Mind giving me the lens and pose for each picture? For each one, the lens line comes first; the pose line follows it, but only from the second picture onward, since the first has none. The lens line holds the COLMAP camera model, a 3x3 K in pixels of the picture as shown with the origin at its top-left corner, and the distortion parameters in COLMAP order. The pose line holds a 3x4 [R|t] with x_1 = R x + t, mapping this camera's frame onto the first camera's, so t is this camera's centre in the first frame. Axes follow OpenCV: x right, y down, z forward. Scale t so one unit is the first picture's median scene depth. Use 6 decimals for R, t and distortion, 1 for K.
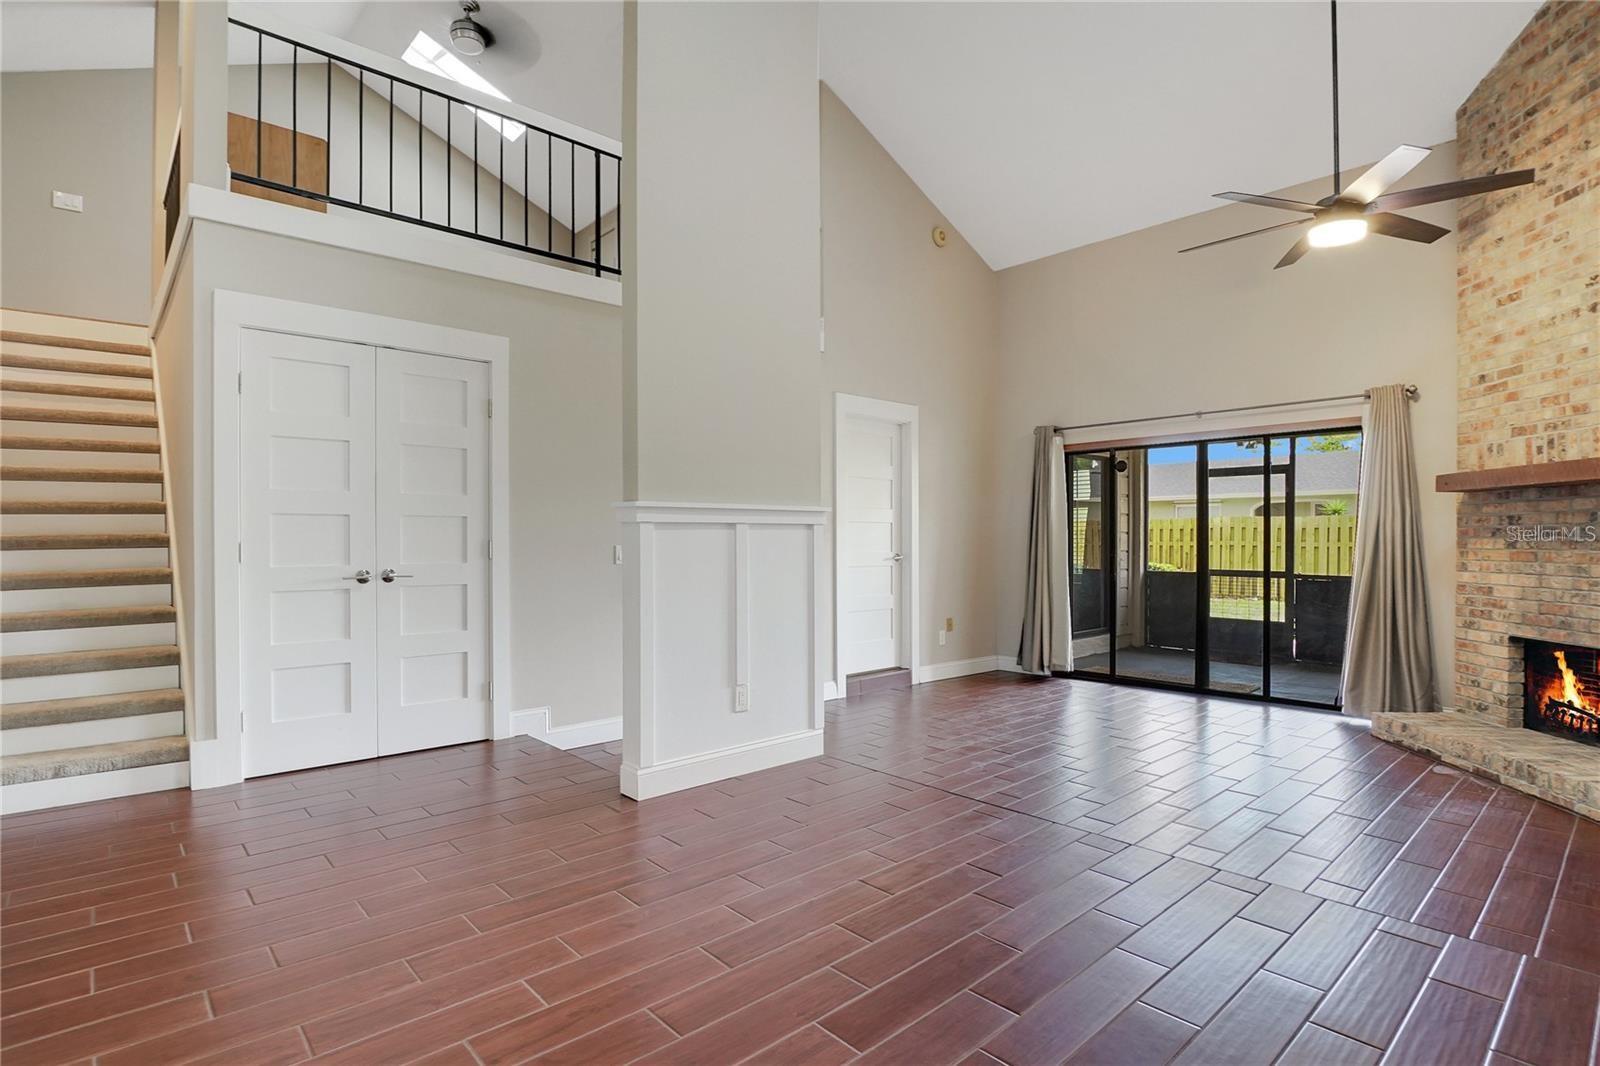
lens RADIAL K [[795.5, 0, 800.0], [0, 795.5, 533.0], [0, 0, 1]] dist [-0.024159, 0.001199]
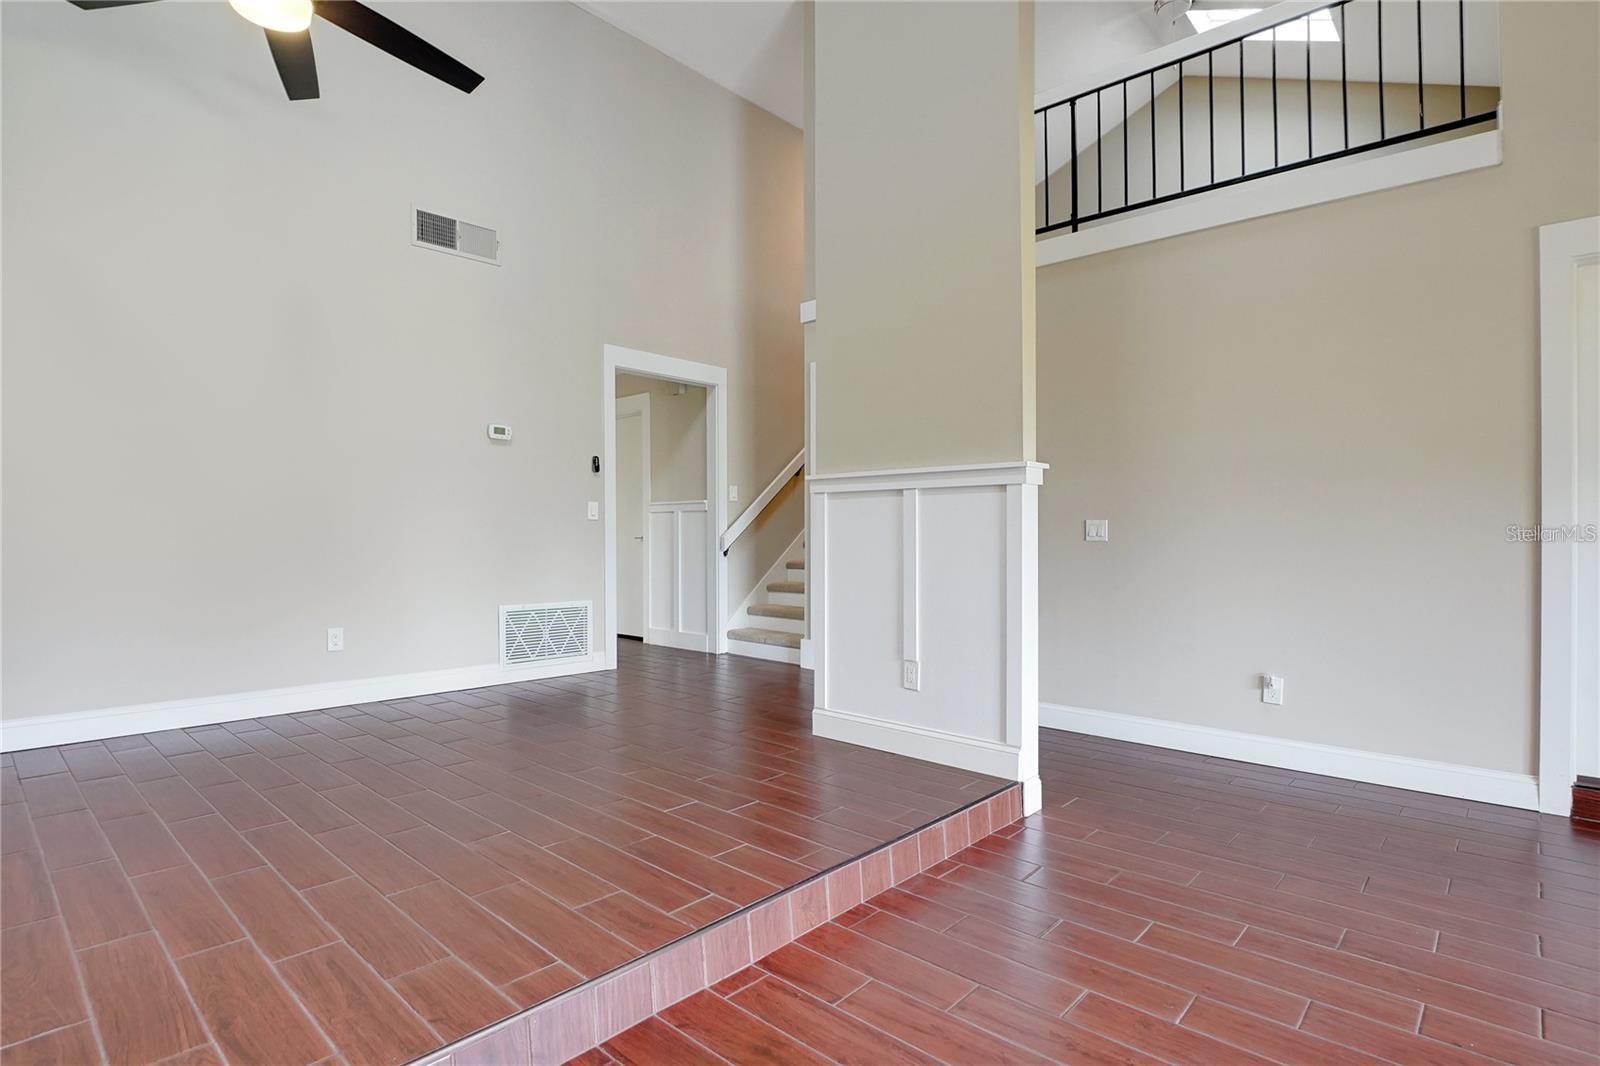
lens RADIAL K [[788.0, 0, 802.2], [0, 788.0, 536.2], [0, 0, 1]] dist [-0.023161, -0.000568]
pose [[0.104198, 0.002969, -0.994552, 0.669468], [0.002240, 0.999992, 0.003220, 0.032440], [0.994554, -0.002563, 0.104190, 0.620479]]
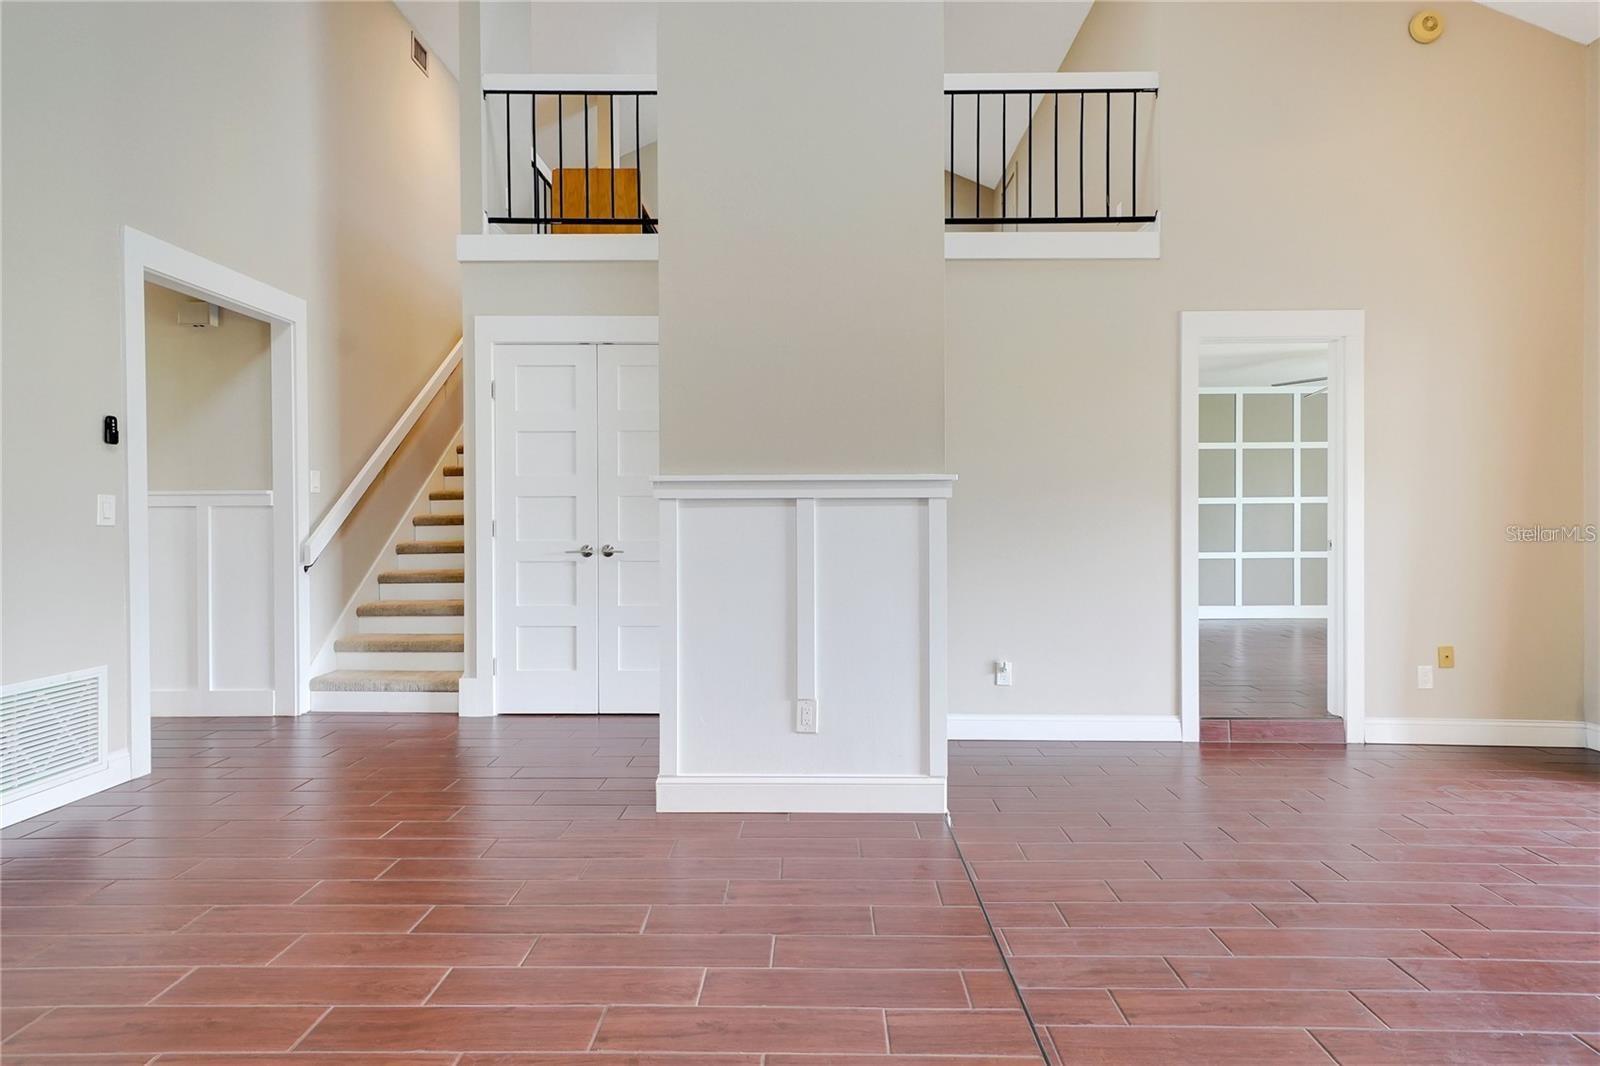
lens RADIAL K [[782.7, 0, 801.3], [0, 782.7, 518.7], [0, 0, 1]] dist [0.014111, -0.001507]
pose [[0.734554, 0.001420, -0.678549, 0.366761], [0.004571, 0.999965, 0.007041, 0.002255], [0.678535, -0.008273, 0.734521, 0.333189]]
